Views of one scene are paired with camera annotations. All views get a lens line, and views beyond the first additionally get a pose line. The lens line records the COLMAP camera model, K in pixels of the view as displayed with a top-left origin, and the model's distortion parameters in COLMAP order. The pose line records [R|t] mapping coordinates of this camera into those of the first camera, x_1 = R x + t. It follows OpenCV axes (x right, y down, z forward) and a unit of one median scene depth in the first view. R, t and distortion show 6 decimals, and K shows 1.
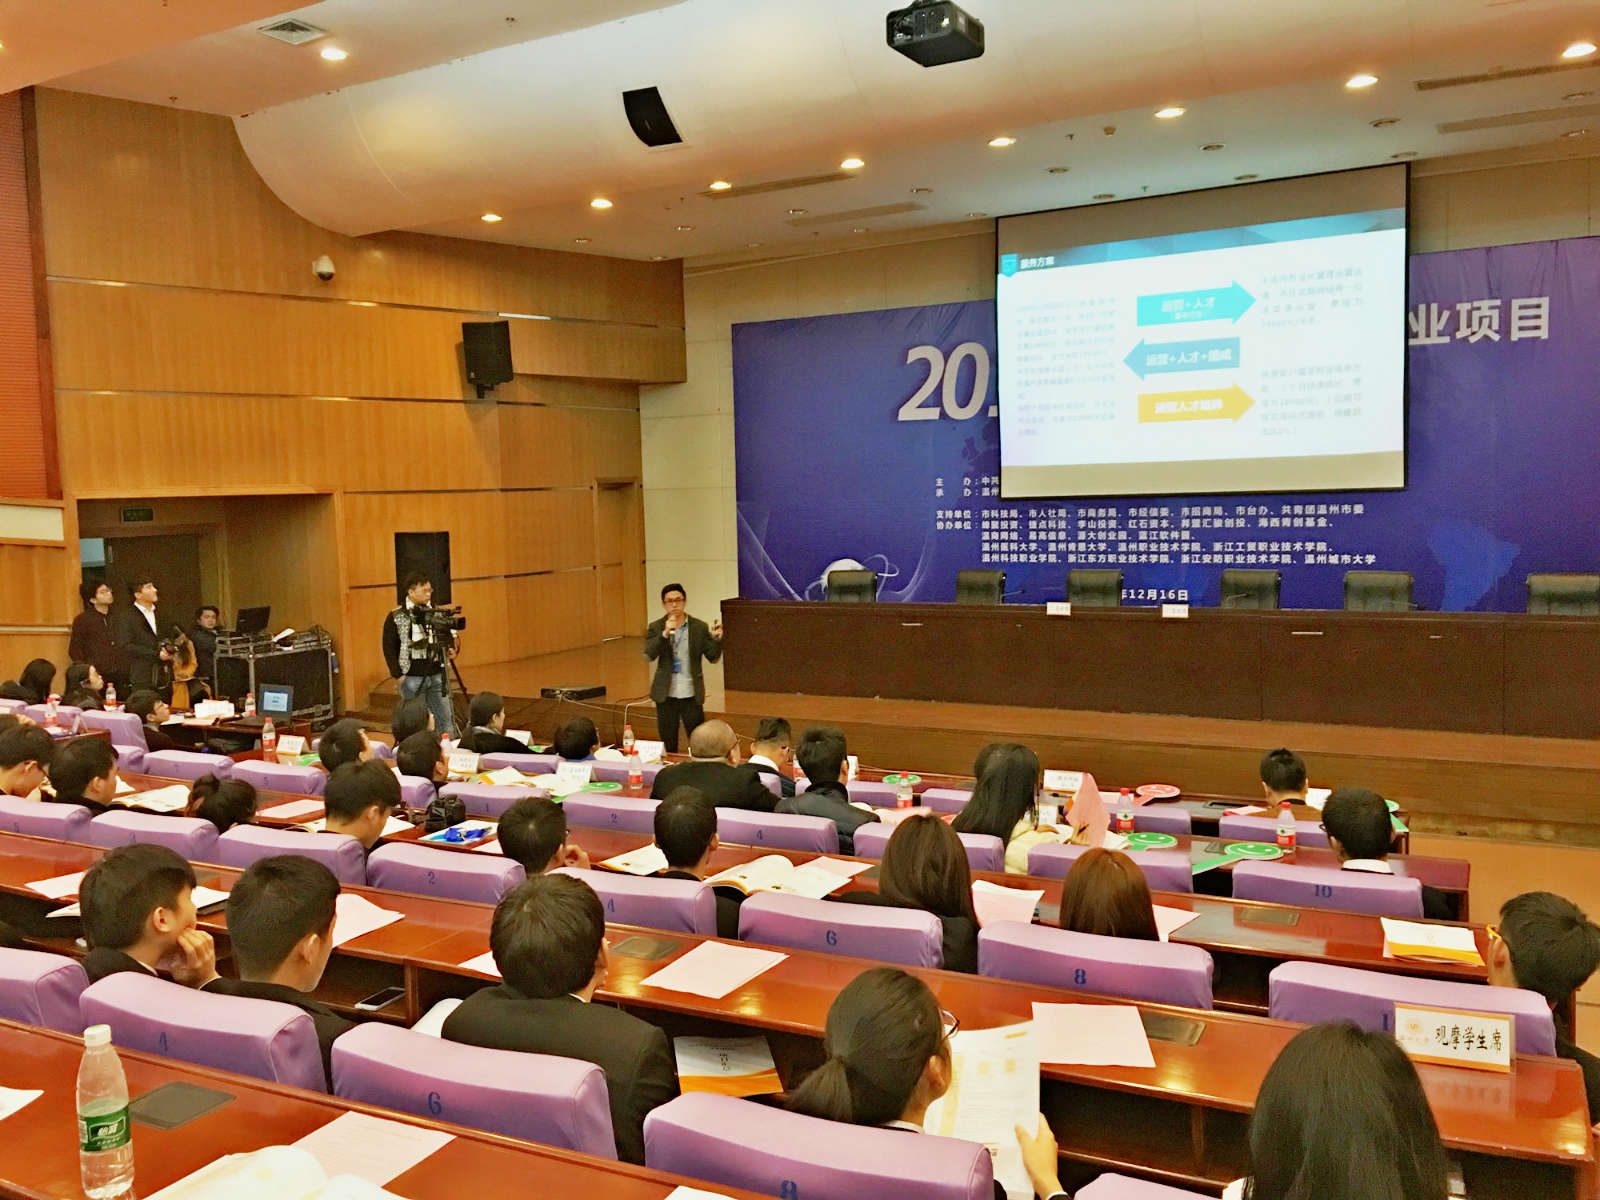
lens RADIAL K [[1346.6, 0, 792.6], [0, 1346.6, 603.4], [0, 0, 1]] dist [0.011888, 0.002161]
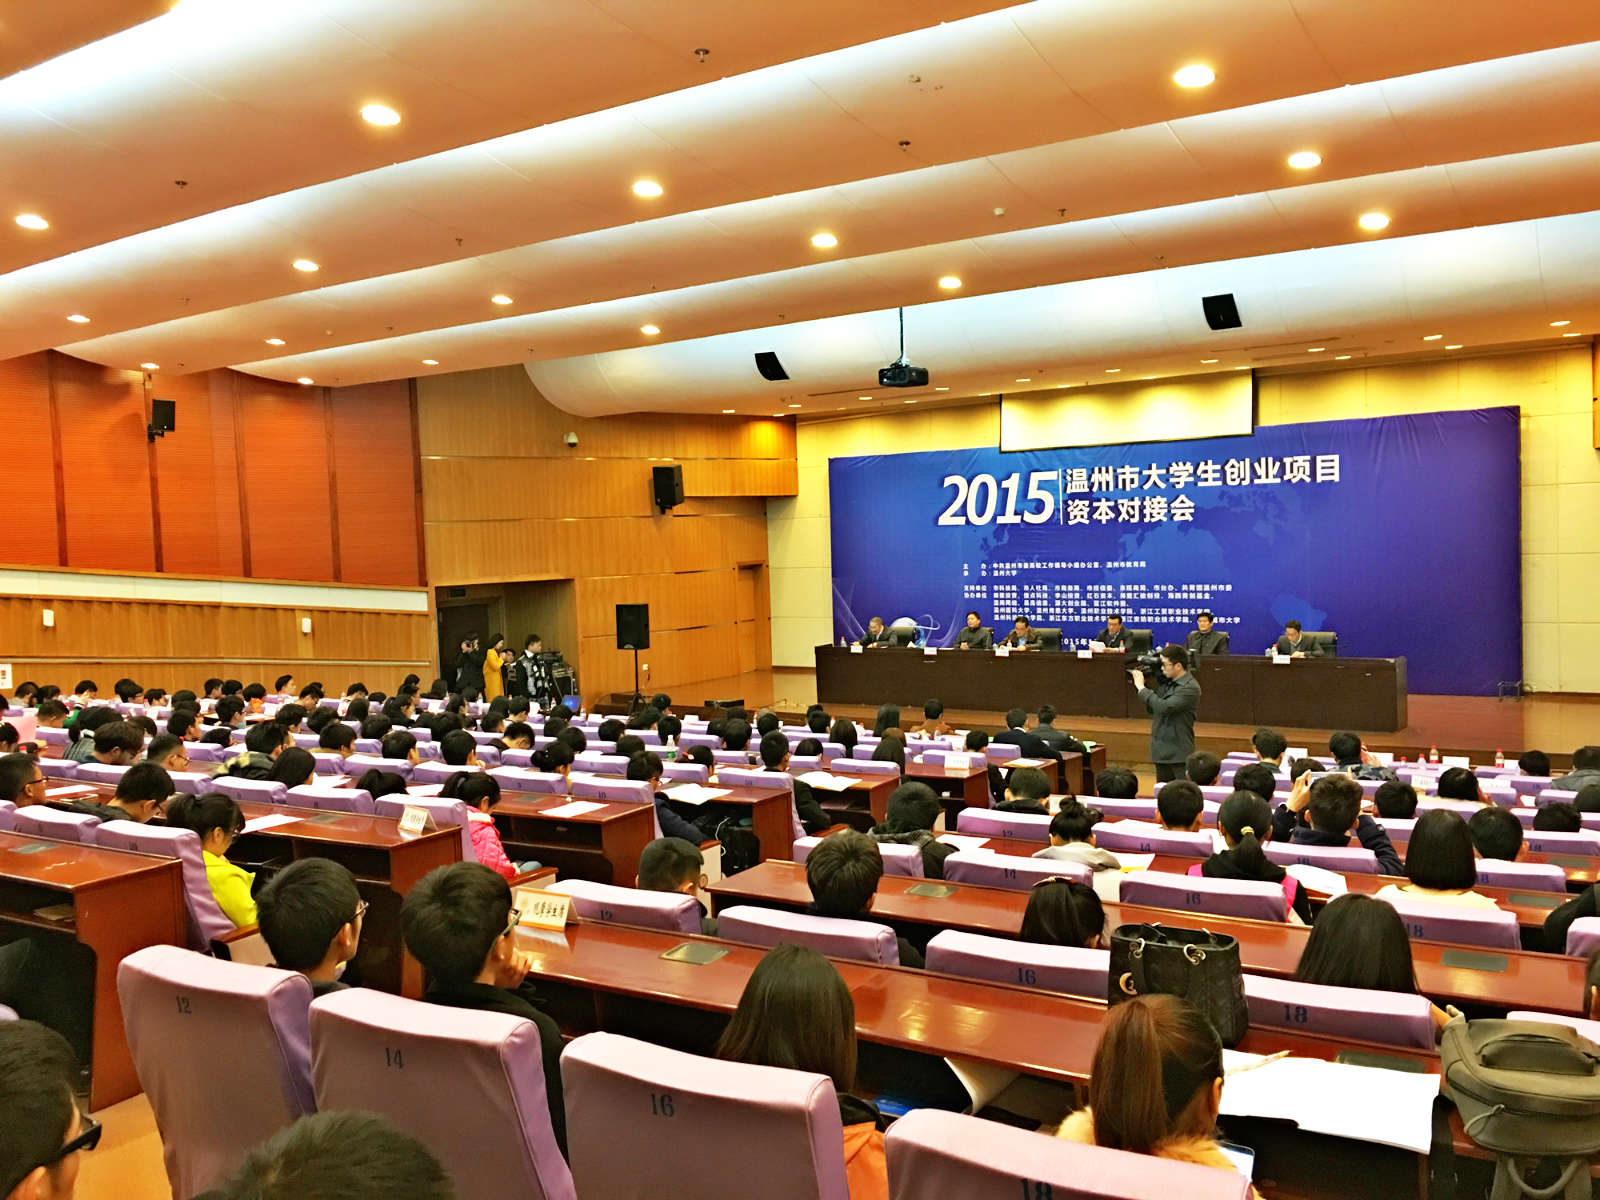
lens RADIAL K [[1346.6, 0, 803.3], [0, 1346.6, 601.2], [0, 0, 1]] dist [0.011888, 0.002161]
pose [[0.995843, -0.001373, -0.091081, 0.071002], [-0.001355, 0.999552, -0.029884, -0.007308], [0.091081, 0.029883, 0.995395, -0.537742]]
